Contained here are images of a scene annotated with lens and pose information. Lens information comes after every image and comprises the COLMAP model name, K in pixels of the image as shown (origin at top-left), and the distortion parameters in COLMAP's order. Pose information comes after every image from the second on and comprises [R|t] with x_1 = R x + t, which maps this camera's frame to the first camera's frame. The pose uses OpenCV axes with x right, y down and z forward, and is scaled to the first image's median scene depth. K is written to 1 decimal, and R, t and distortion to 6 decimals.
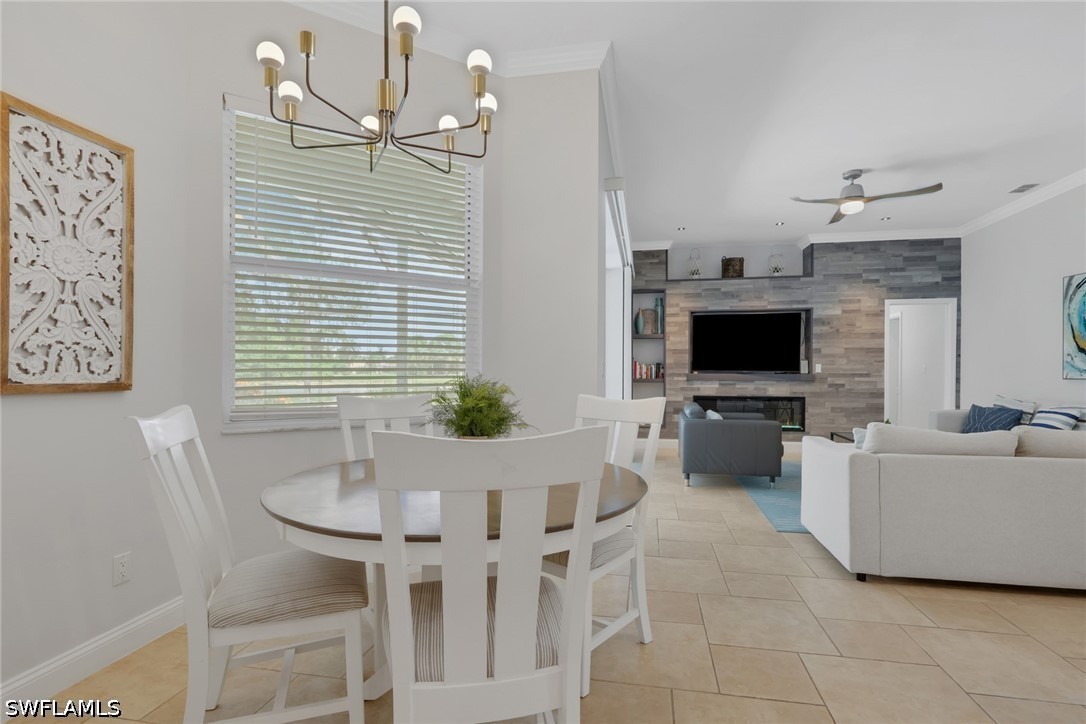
lens RADIAL K [[524.5, 0, 542.1], [0, 524.5, 374.8], [0, 0, 1]] dist [0.001984, 0.000424]
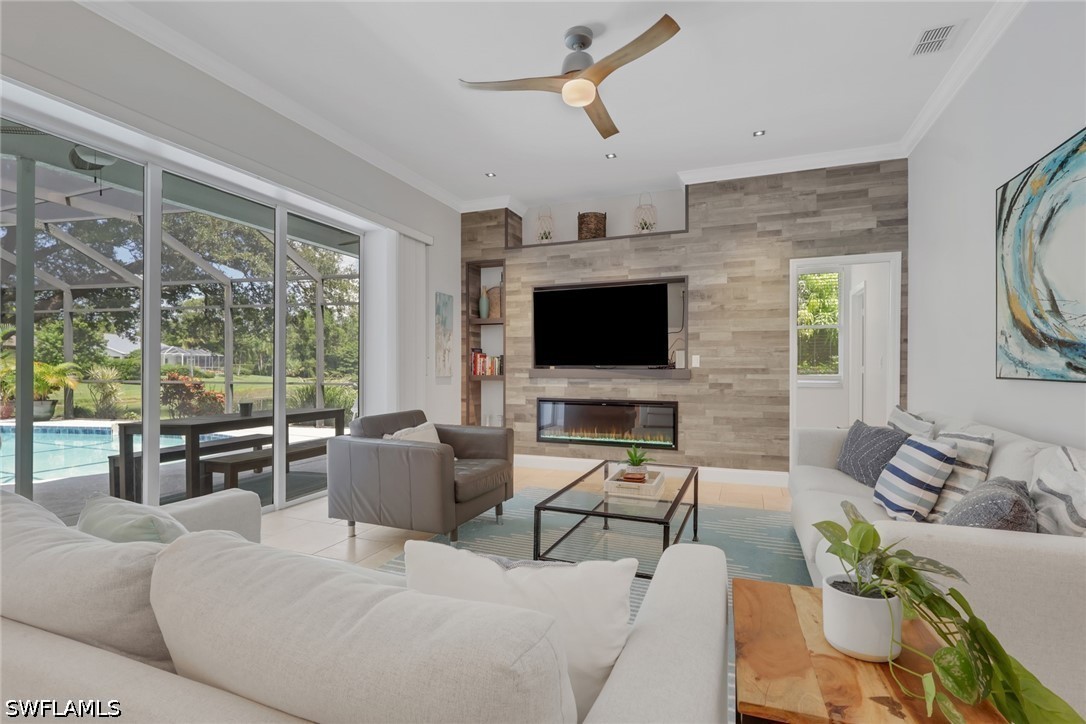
lens RADIAL K [[514.8, 0, 538.1], [0, 514.8, 367.5], [0, 0, 1]] dist [0.002673, 0.000374]
pose [[0.982365, -0.000758, -0.186971, 0.448480], [-0.000304, 0.999984, -0.005648, 0.000037], [0.186972, 0.005606, 0.982349, 0.281014]]
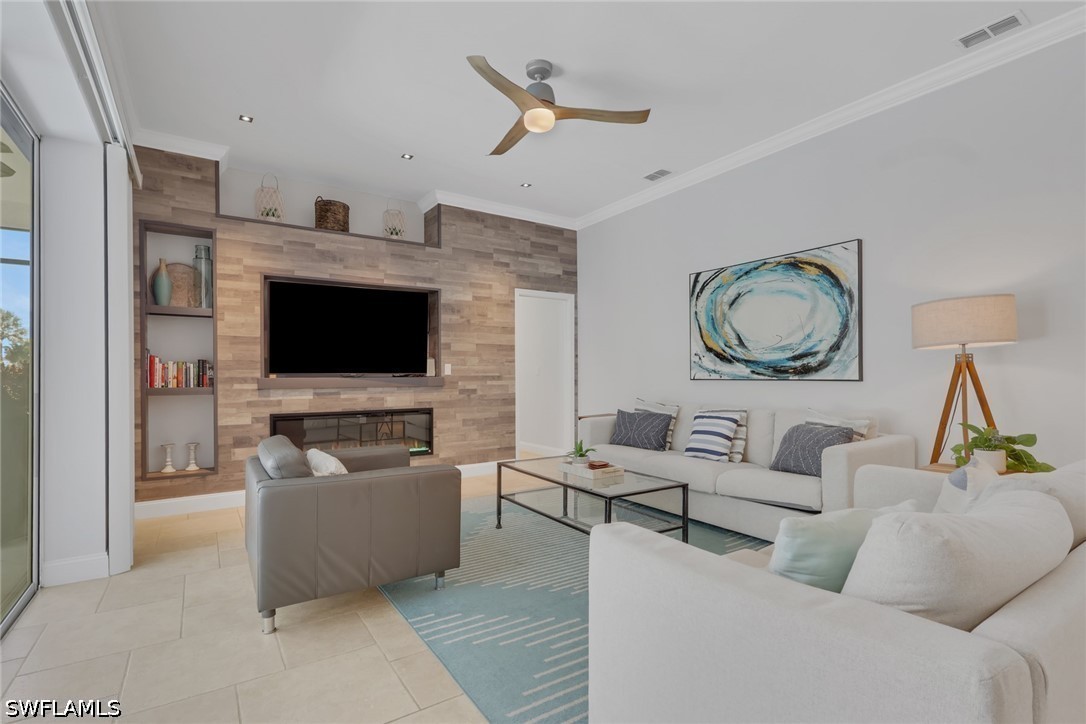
lens RADIAL K [[516.3, 0, 544.1], [0, 516.3, 376.3], [0, 0, 1]] dist [0.000629, 0.000019]
pose [[0.706479, -0.006854, 0.707701, 0.094595], [0.010758, 0.999942, -0.001055, 0.000010], [-0.707652, 0.008359, 0.706511, 0.372299]]
